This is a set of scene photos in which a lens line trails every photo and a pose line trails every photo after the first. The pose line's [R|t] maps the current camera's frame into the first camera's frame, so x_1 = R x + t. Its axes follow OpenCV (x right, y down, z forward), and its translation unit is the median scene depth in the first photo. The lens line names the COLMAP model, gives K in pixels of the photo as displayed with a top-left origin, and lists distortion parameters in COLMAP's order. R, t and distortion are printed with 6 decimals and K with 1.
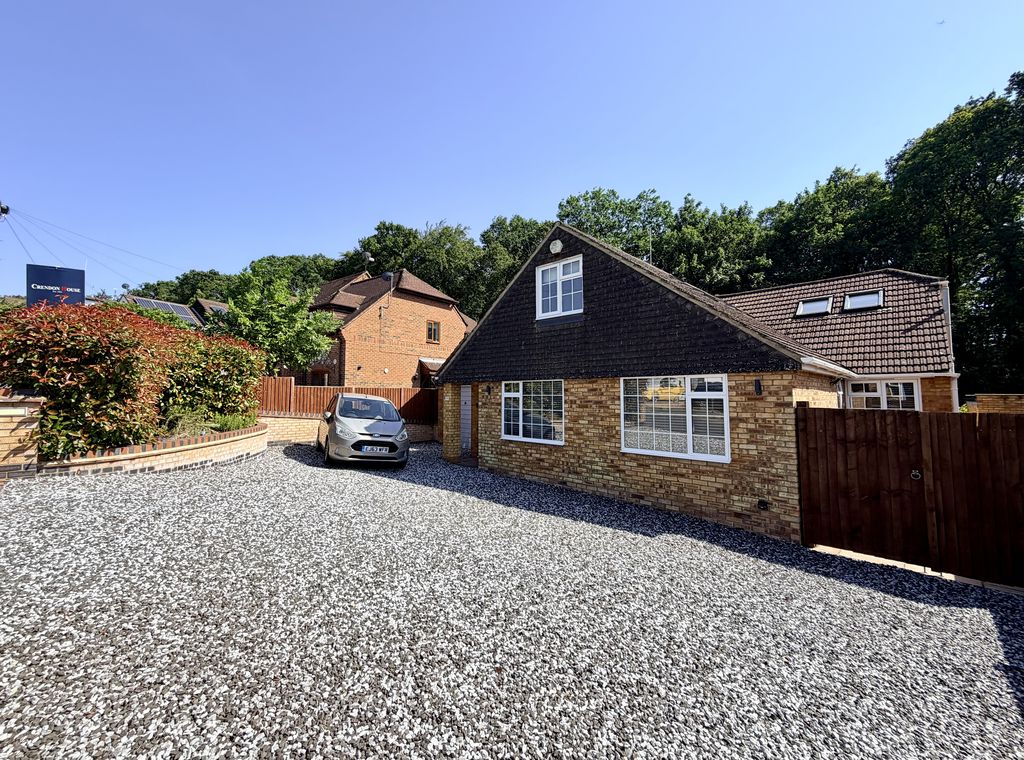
lens RADIAL K [[406.5, 0, 513.5], [0, 406.5, 375.6], [0, 0, 1]] dist [-0.000517, -0.000026]
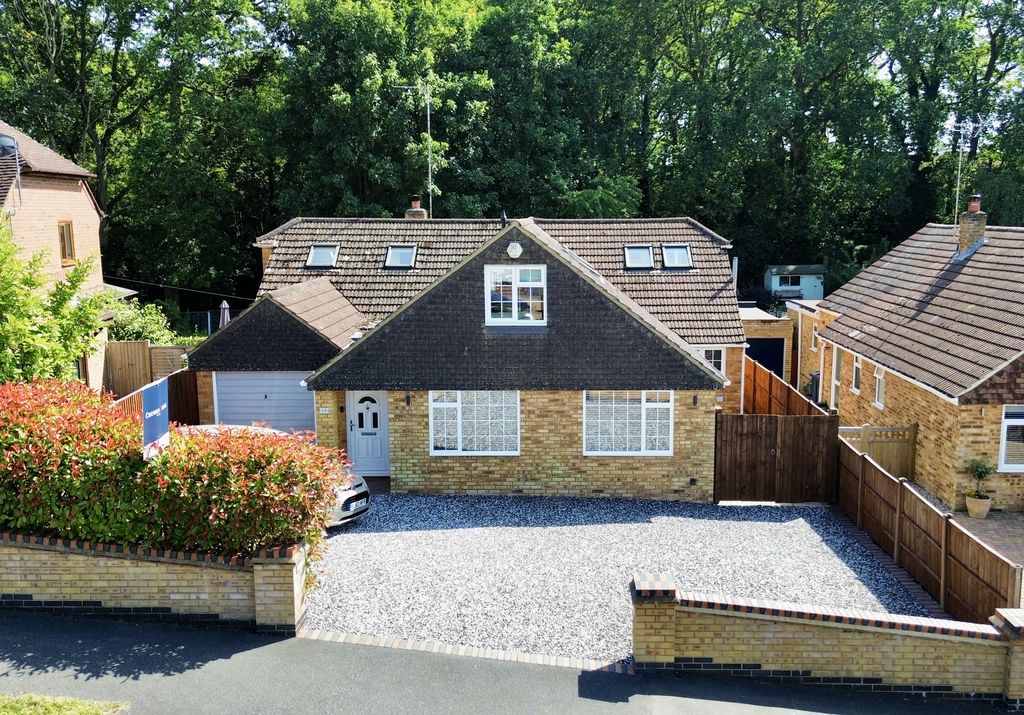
lens RADIAL K [[908.5, 0, 520.5], [0, 908.5, 348.7], [0, 0, 1]] dist [0.076946, -0.002503]
pose [[0.713425, -0.115752, 0.691105, -1.594275], [-0.039500, 0.978051, 0.204587, -0.619880], [-0.699617, -0.173256, 0.693194, -0.570170]]
